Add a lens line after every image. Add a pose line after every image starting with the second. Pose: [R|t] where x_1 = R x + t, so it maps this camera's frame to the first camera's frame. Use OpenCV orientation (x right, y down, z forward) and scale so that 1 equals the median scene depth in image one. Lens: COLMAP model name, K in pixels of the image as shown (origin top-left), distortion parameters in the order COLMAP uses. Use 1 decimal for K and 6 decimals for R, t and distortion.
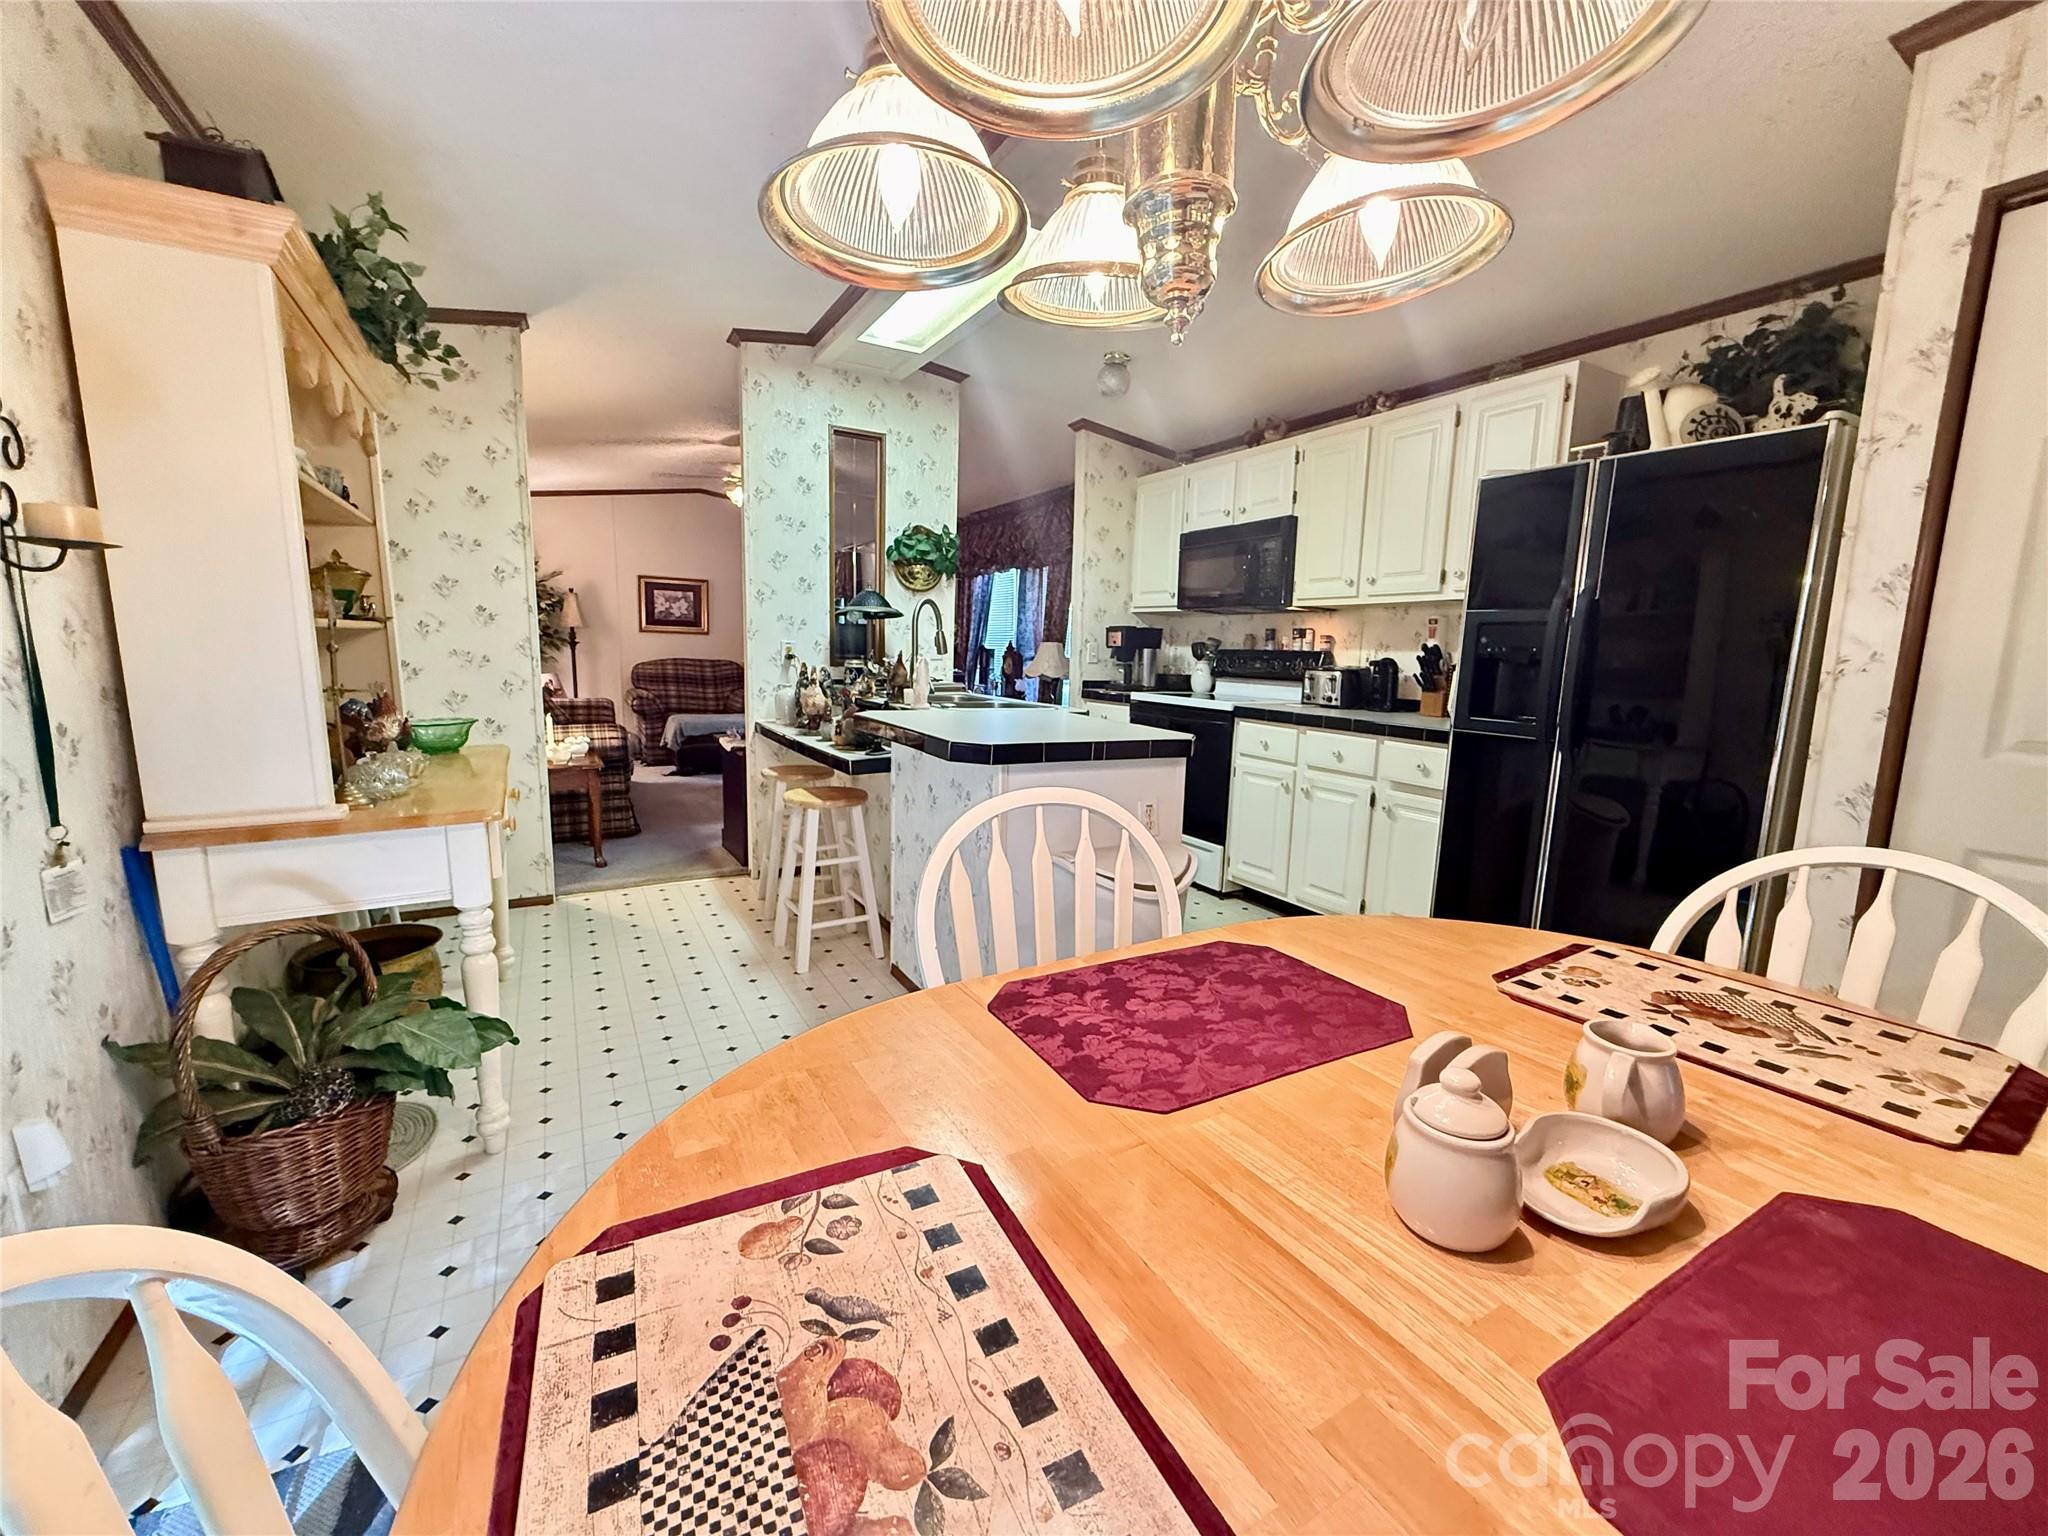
lens RADIAL K [[816.2, 0, 1021.8], [0, 816.2, 766.0], [0, 0, 1]] dist [-0.000754, 0.000239]
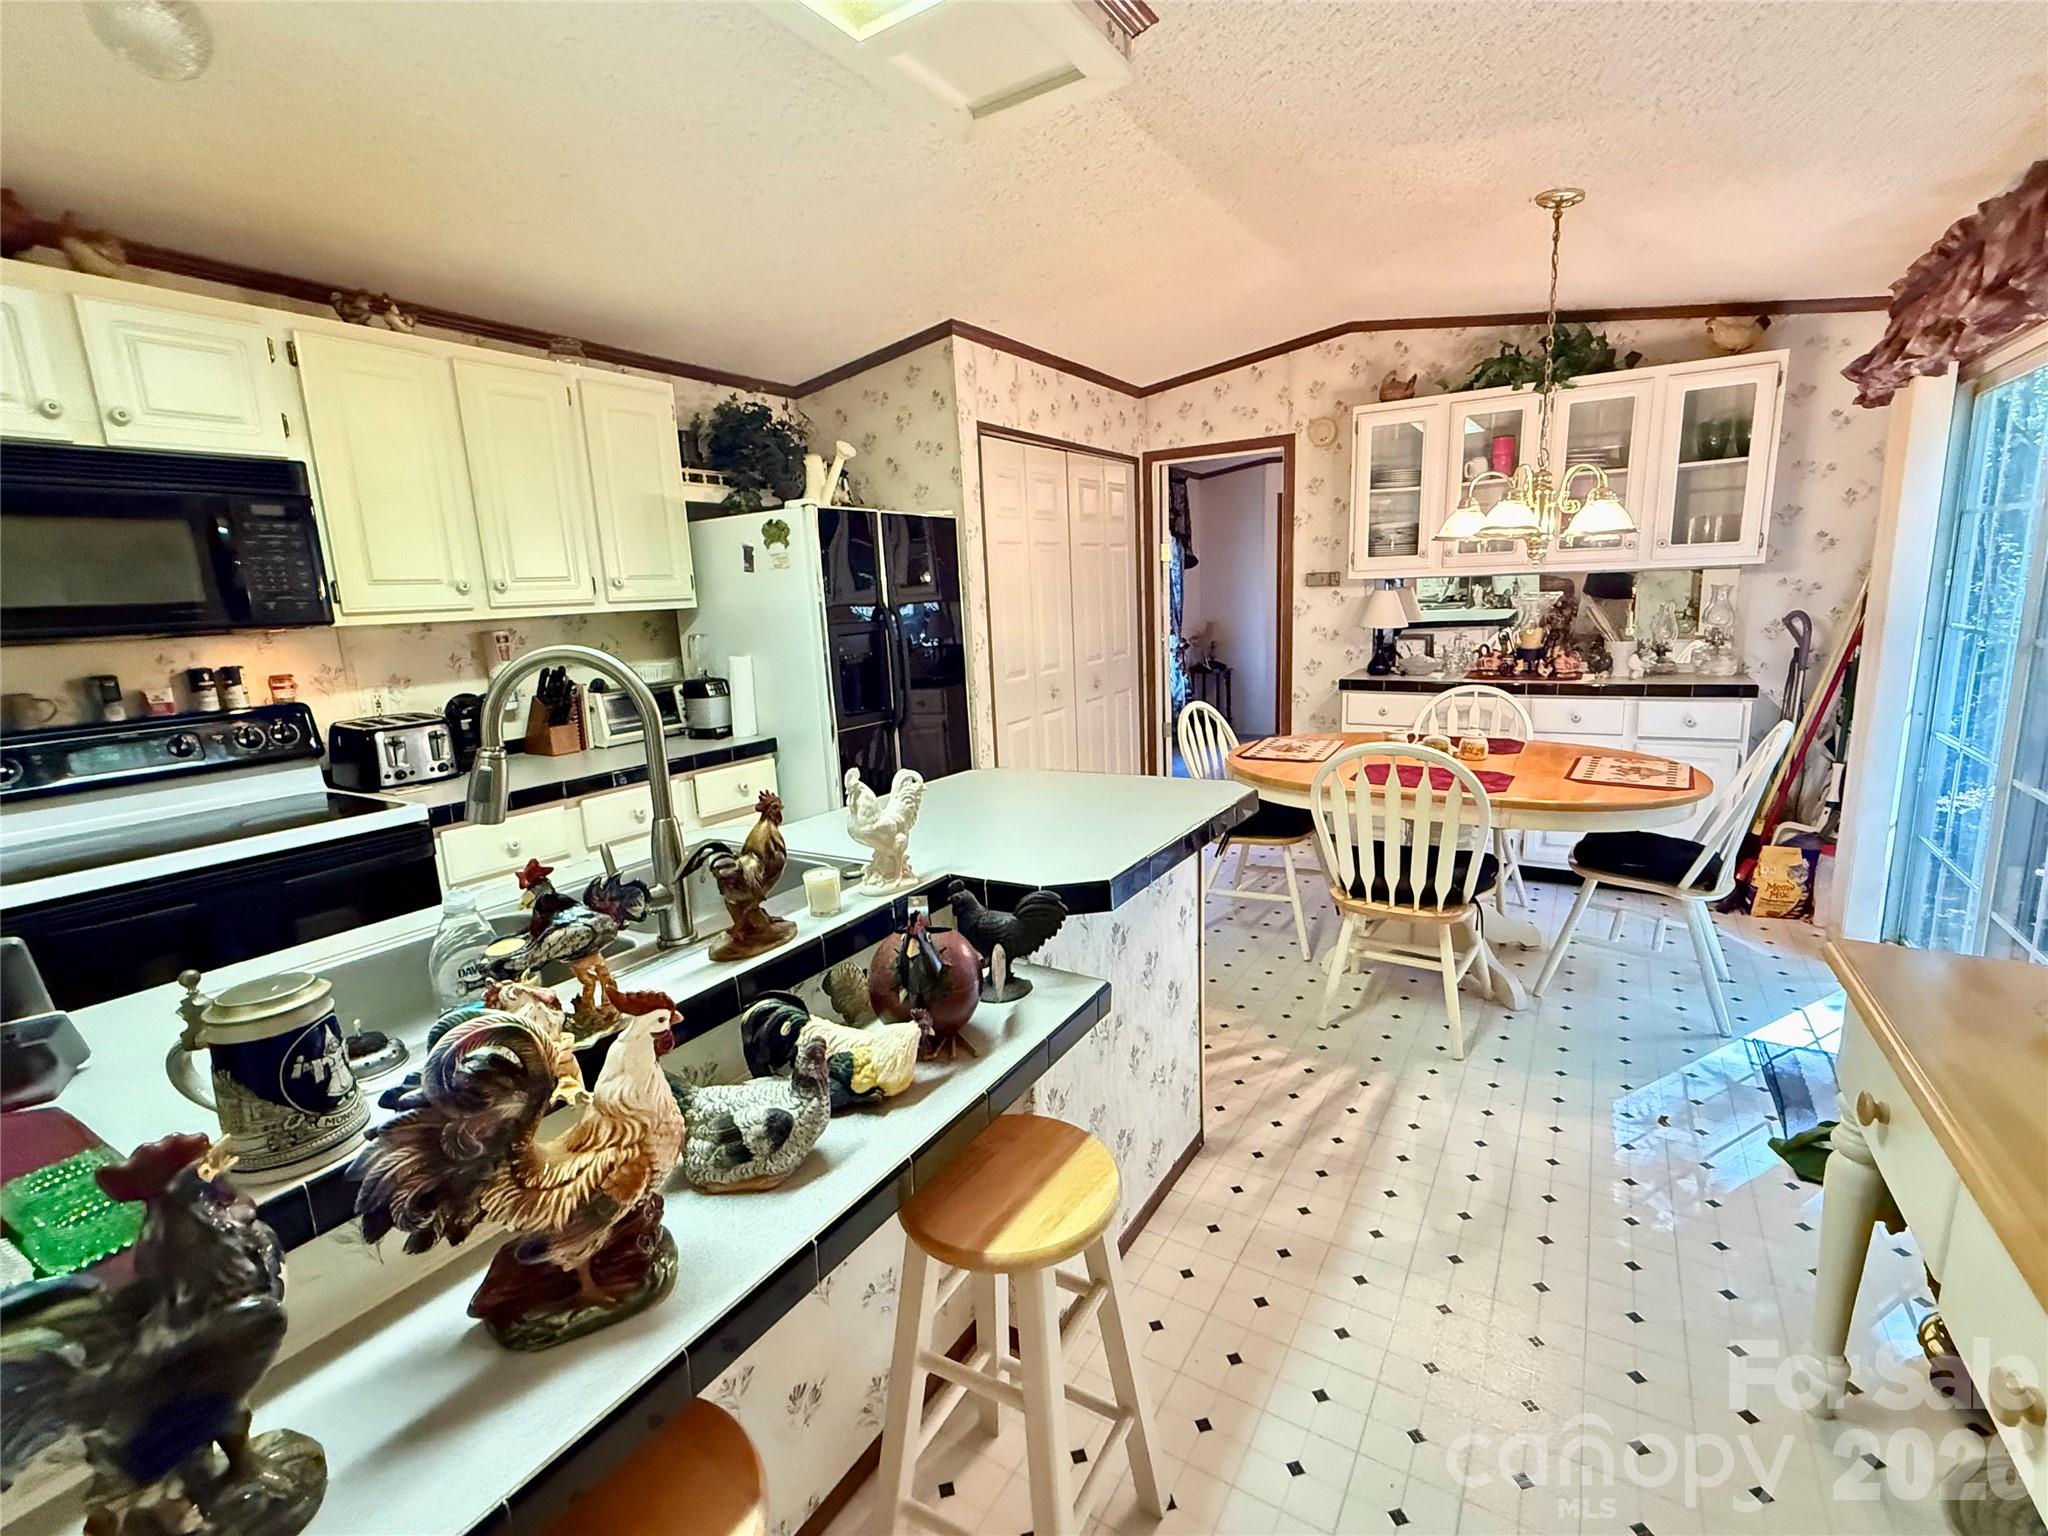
lens RADIAL K [[914.2, 0, 1022.7], [0, 914.2, 765.8], [0, 0, 1]] dist [0.000280, -0.000482]
pose [[-0.473413, -0.170427, 0.864196, -0.410142], [0.160538, 0.947978, 0.274893, -0.185143], [-0.866088, 0.268874, -0.421425, 0.808874]]
